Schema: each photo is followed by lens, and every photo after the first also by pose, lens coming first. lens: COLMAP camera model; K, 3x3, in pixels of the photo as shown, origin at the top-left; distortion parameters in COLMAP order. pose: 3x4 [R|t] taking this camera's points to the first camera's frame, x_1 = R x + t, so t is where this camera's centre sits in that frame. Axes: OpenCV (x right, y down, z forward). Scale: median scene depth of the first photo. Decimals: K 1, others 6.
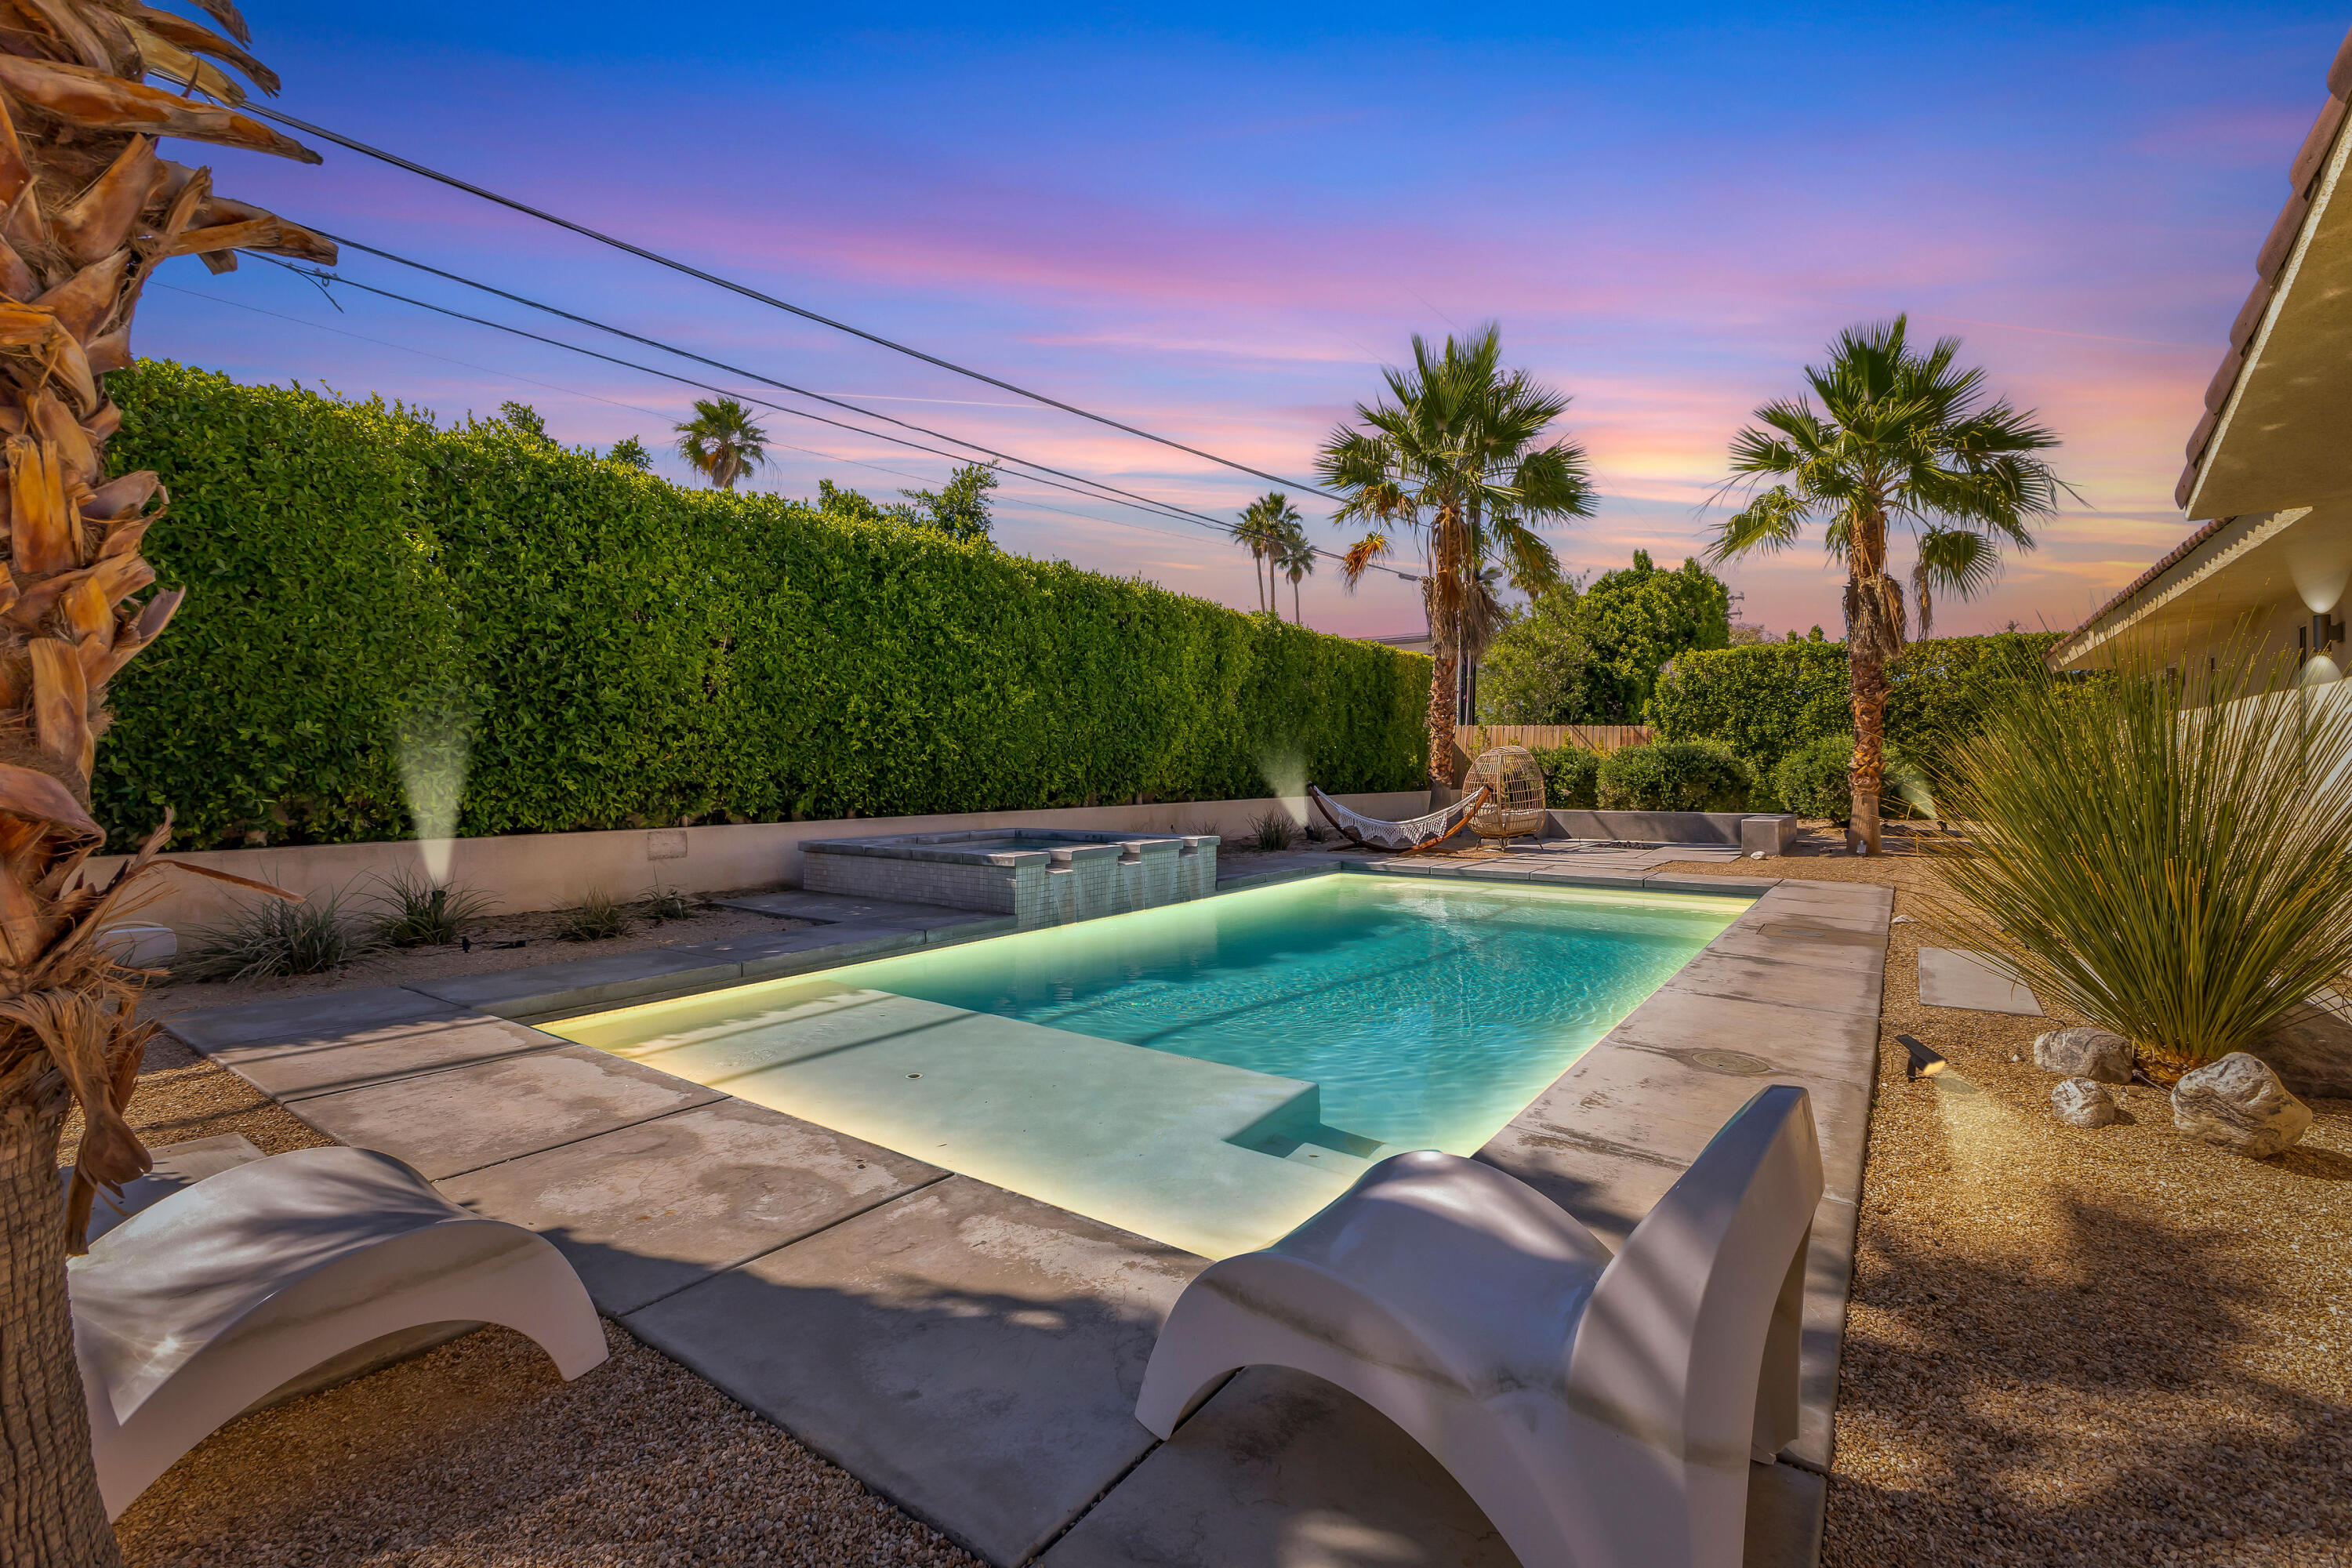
lens RADIAL K [[1023.7, 0, 1176.6], [0, 1023.7, 754.4], [0, 0, 1]] dist [0.014102, -0.004025]
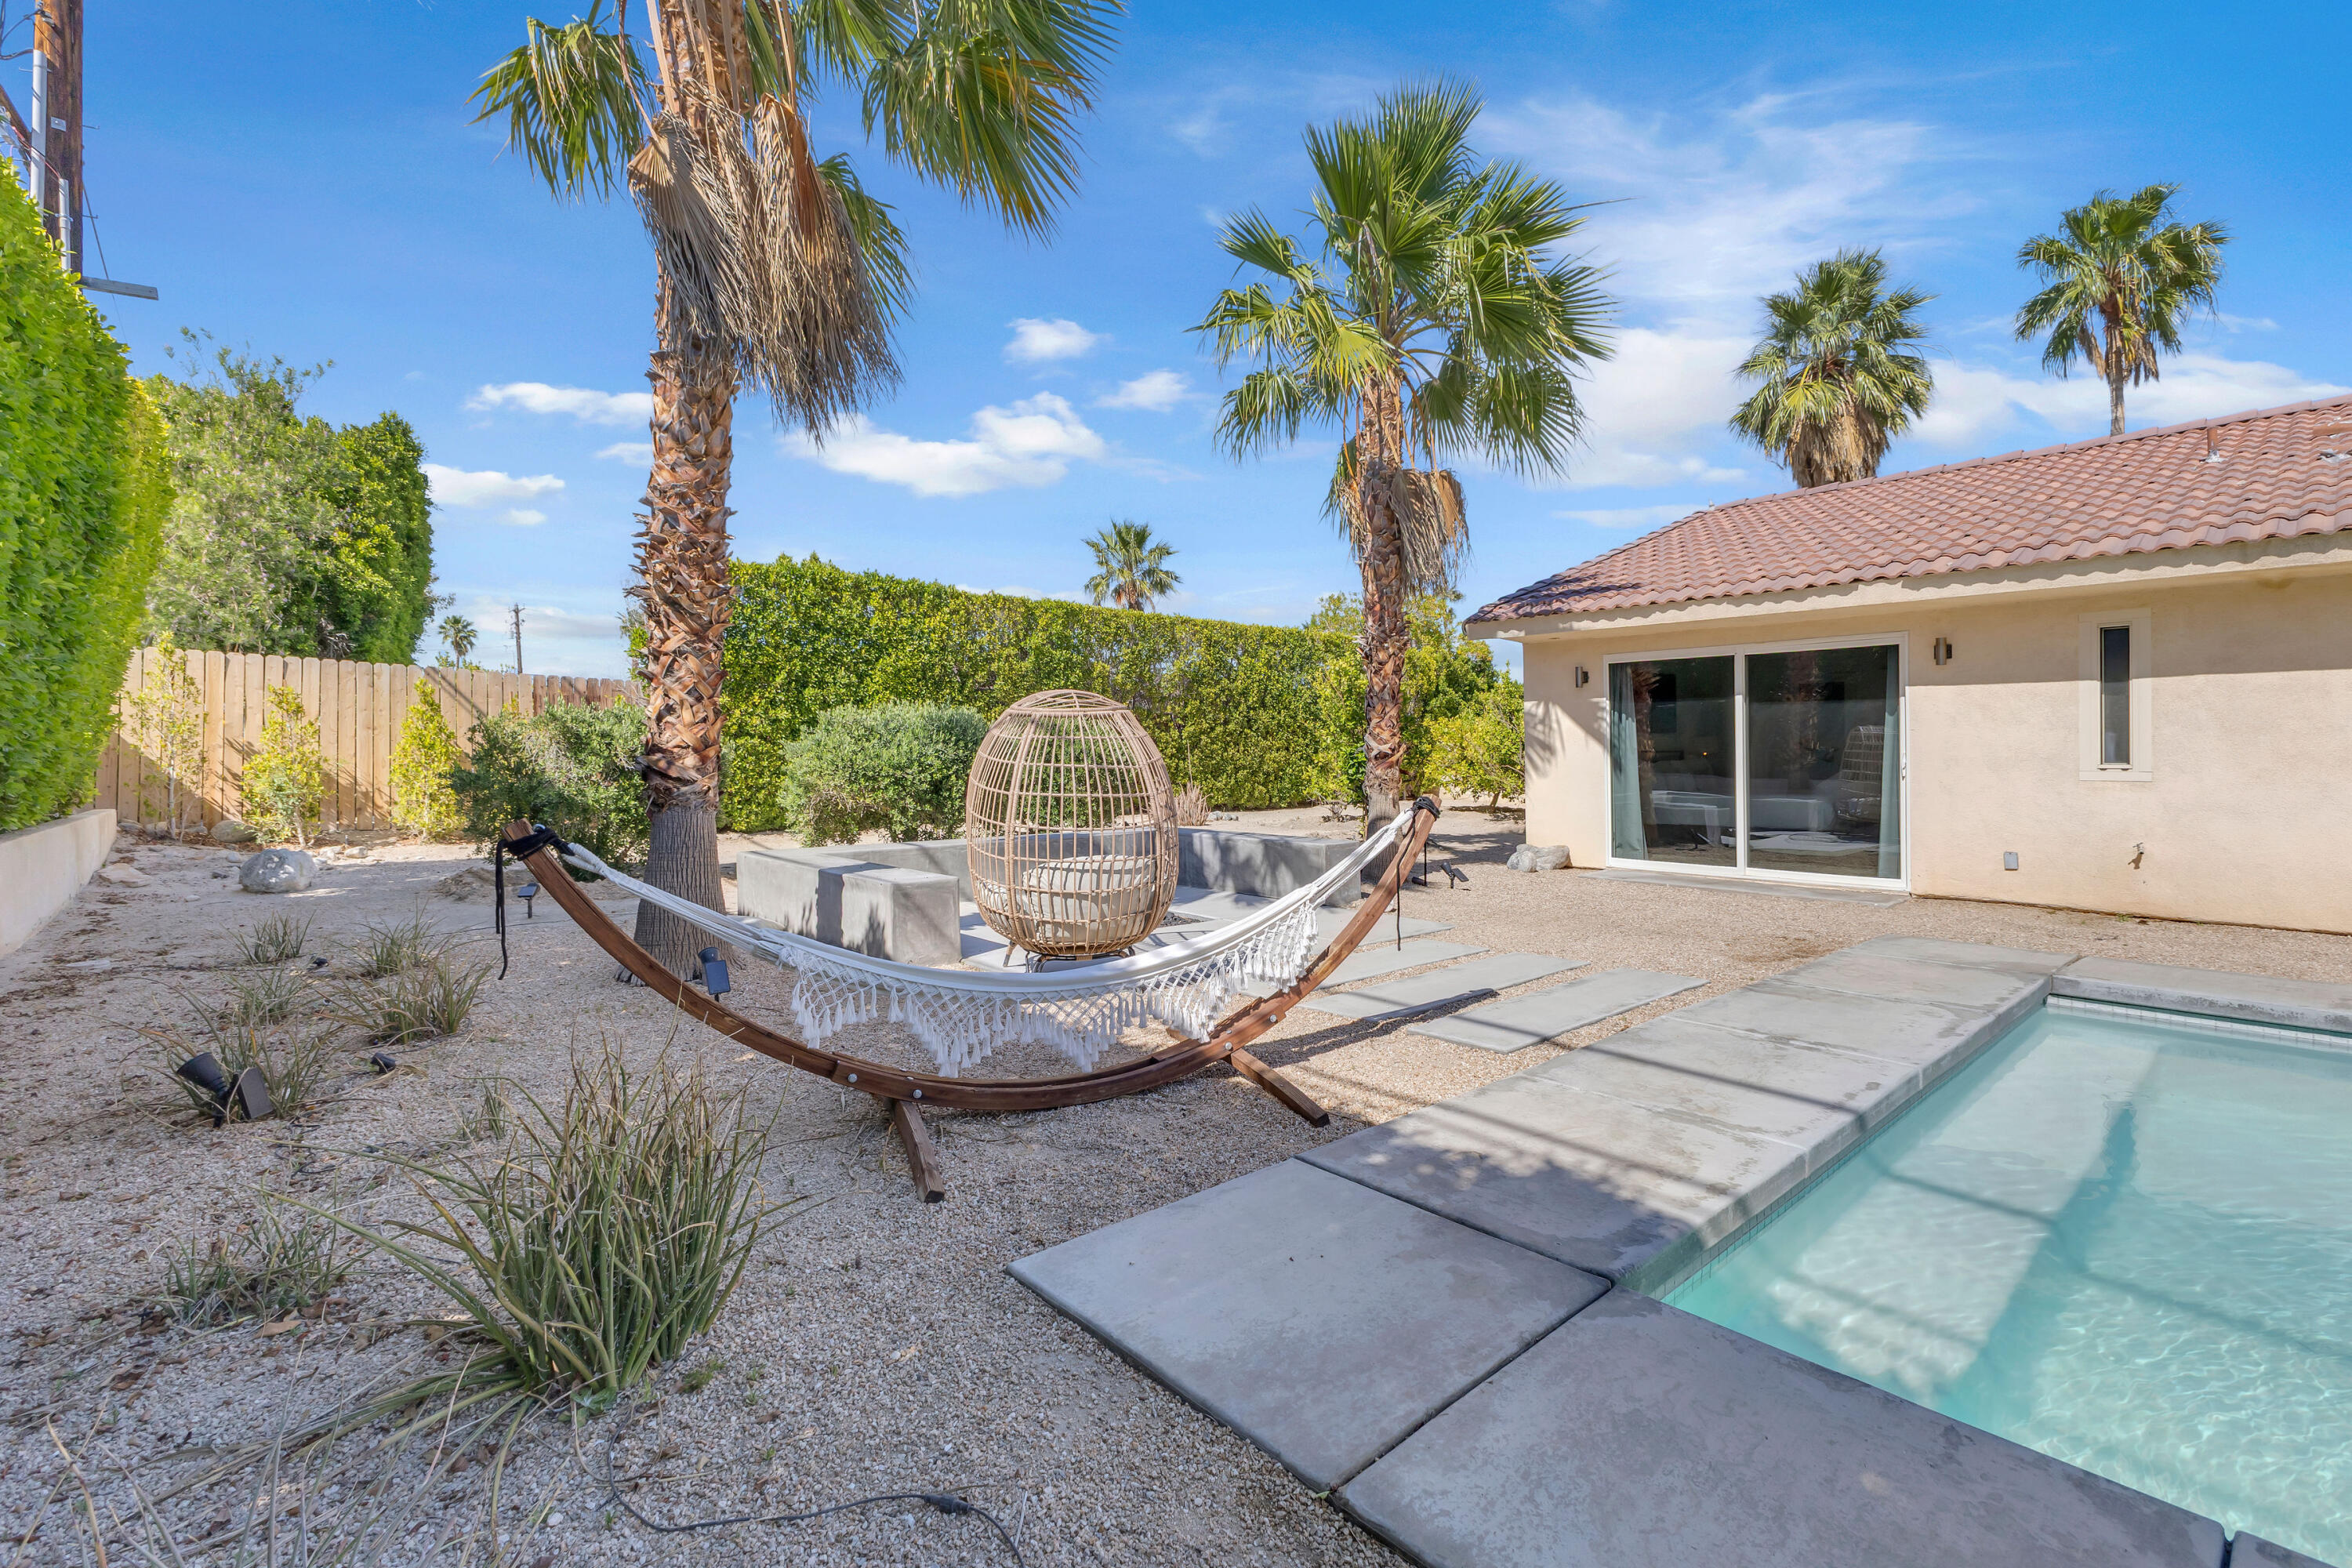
lens RADIAL K [[1023.7, 0, 1180.4], [0, 1023.7, 792.1], [0, 0, 1]] dist [0.014102, -0.004025]
pose [[0.224962, -0.034406, 0.973760, -0.016680], [-0.012813, 0.999186, 0.038264, 0.012476], [-0.974283, -0.021085, 0.224338, 0.826180]]
